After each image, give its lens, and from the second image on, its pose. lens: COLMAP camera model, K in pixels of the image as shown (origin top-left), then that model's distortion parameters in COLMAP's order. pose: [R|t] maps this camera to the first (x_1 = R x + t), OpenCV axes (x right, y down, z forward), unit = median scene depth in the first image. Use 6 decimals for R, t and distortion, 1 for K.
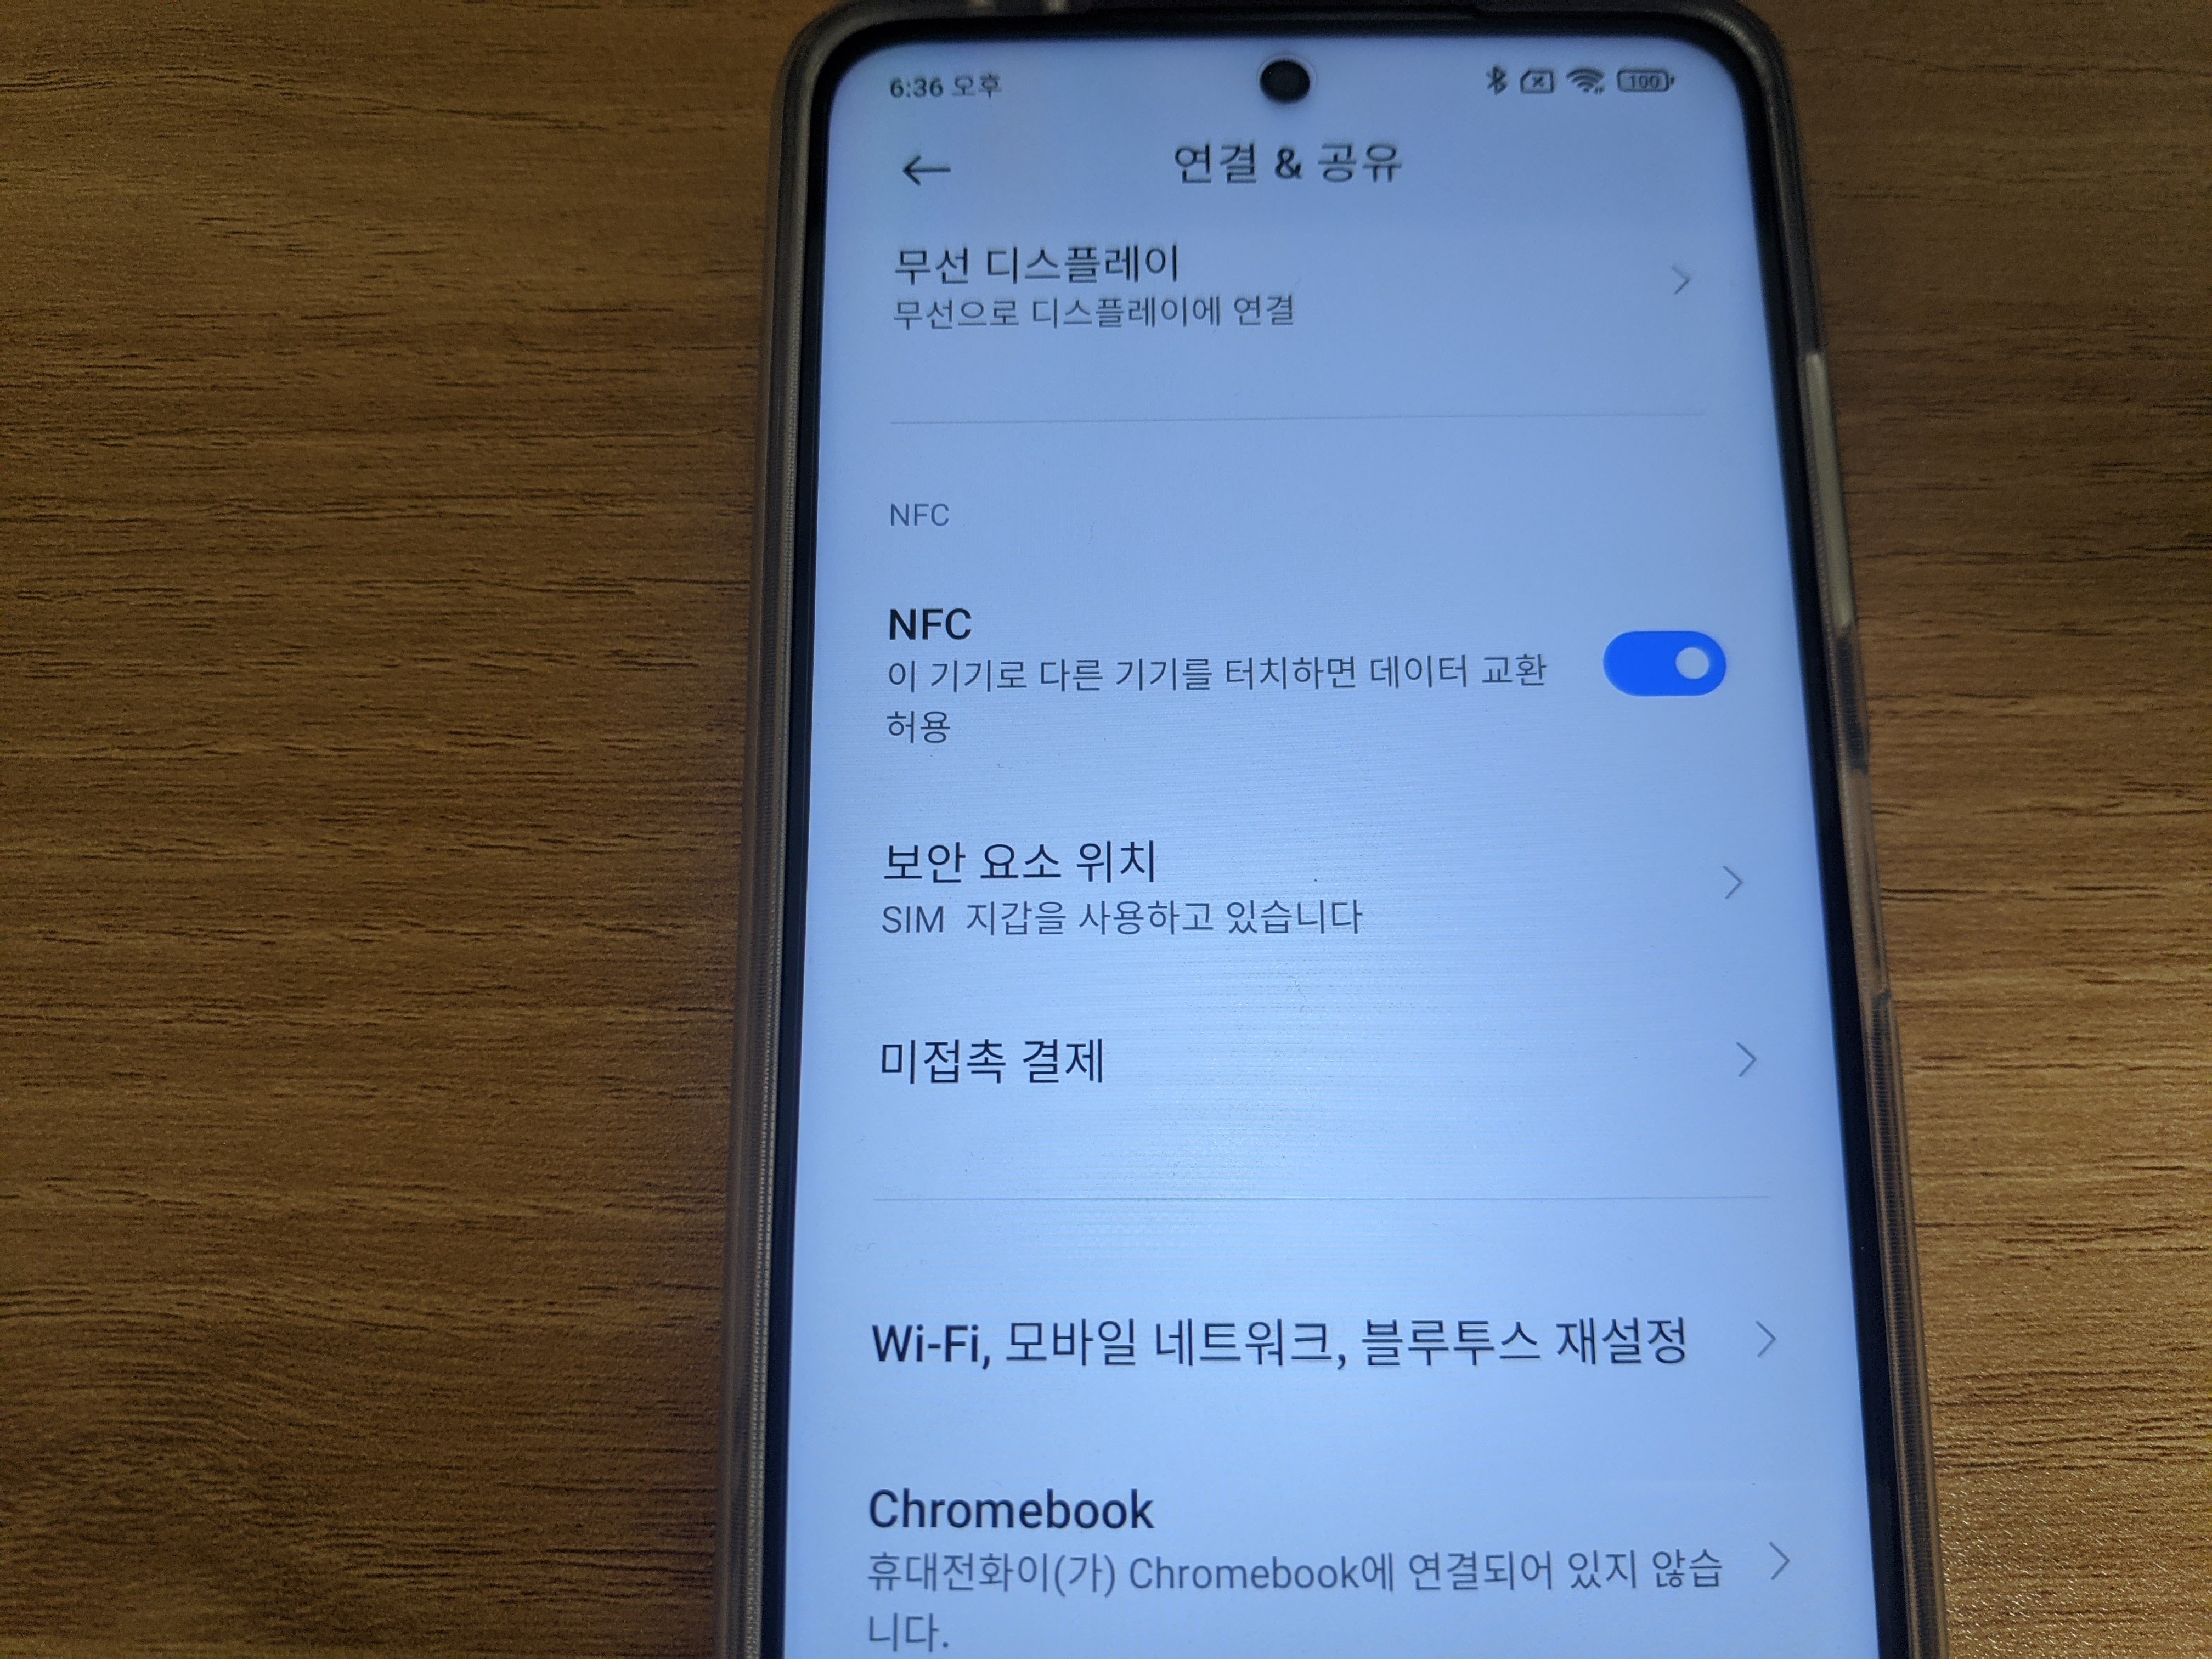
lens RADIAL K [[1636.7, 0, 1090.4], [0, 1636.7, 823.4], [0, 0, 1]] dist [-0.051813, 0.011302]
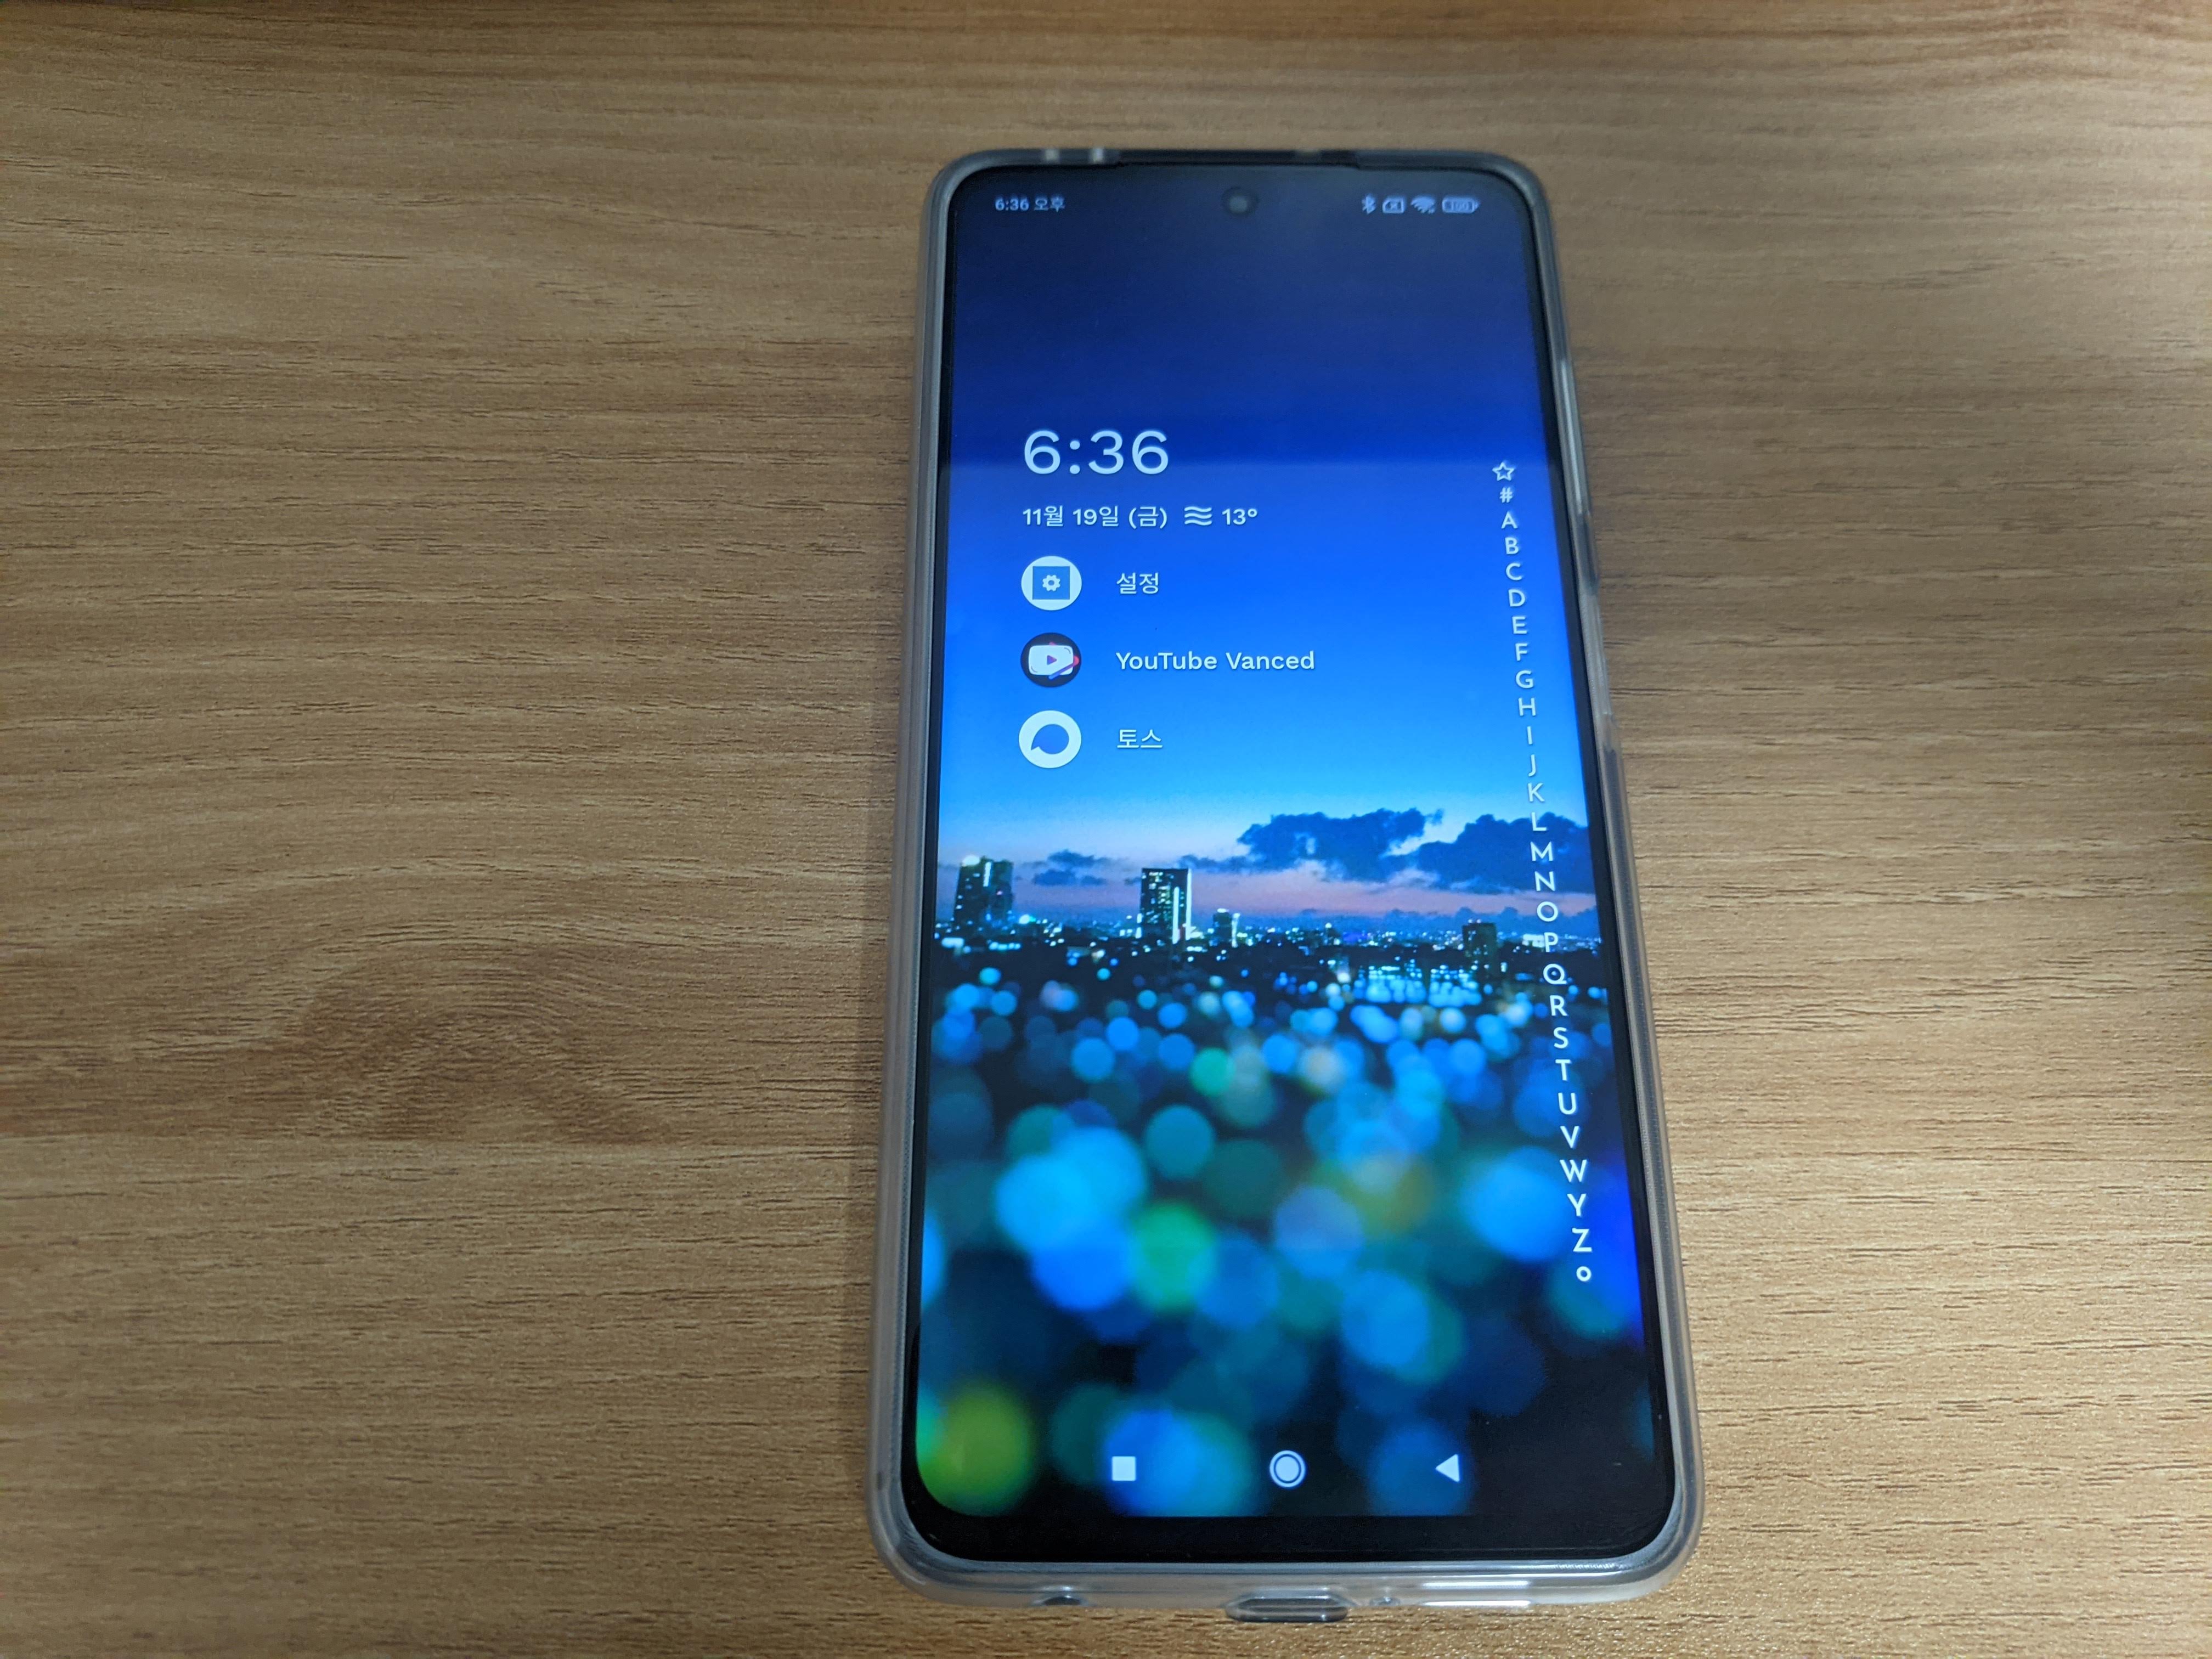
lens RADIAL K [[1636.7, 0, 1102.7], [0, 1636.7, 830.2], [0, 0, 1]] dist [-0.051813, 0.011302]
pose [[0.999711, 0.009297, 0.022181, -0.047565], [-0.005775, 0.988077, -0.153852, 0.417979], [-0.023347, 0.153680, 0.987845, -0.516327]]
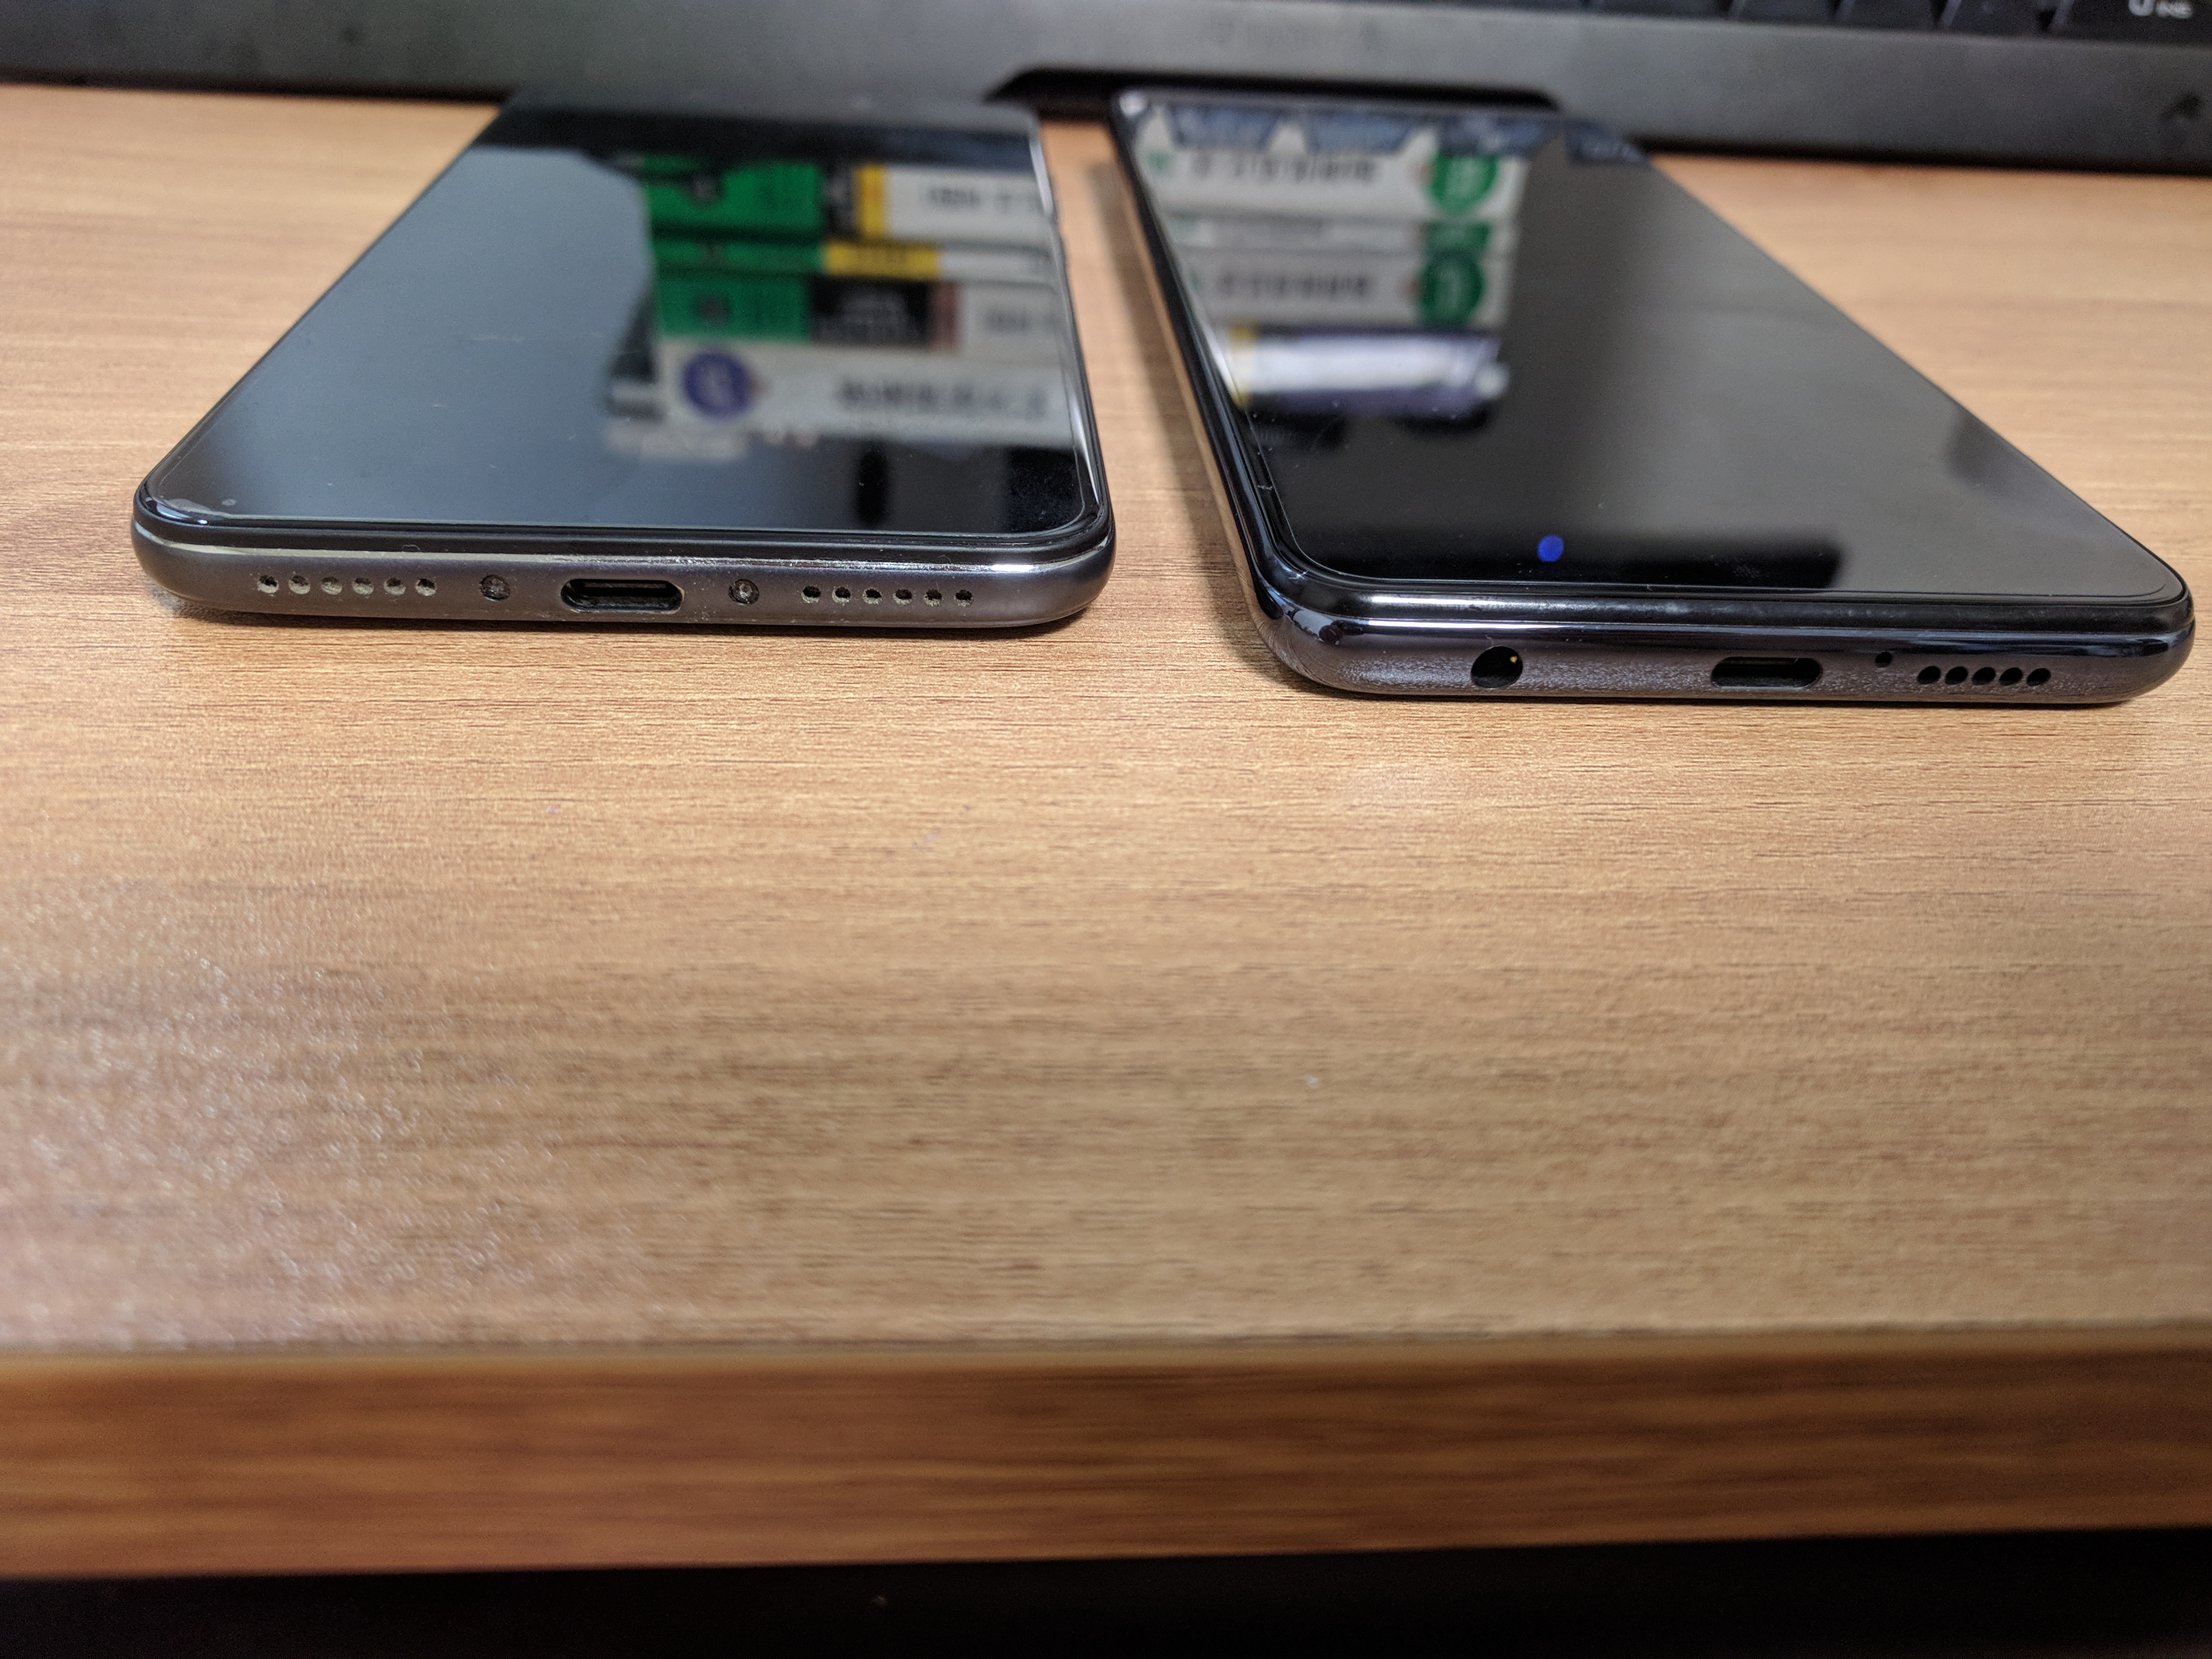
lens RADIAL K [[1743.9, 0, 1126.6], [0, 1743.9, 834.5], [0, 0, 1]] dist [-0.052453, 0.056260]
pose [[0.993300, 0.020727, 0.113687, -0.109450], [0.064097, 0.719764, -0.691254, 1.366274], [-0.096155, 0.693910, 0.713613, 0.192108]]
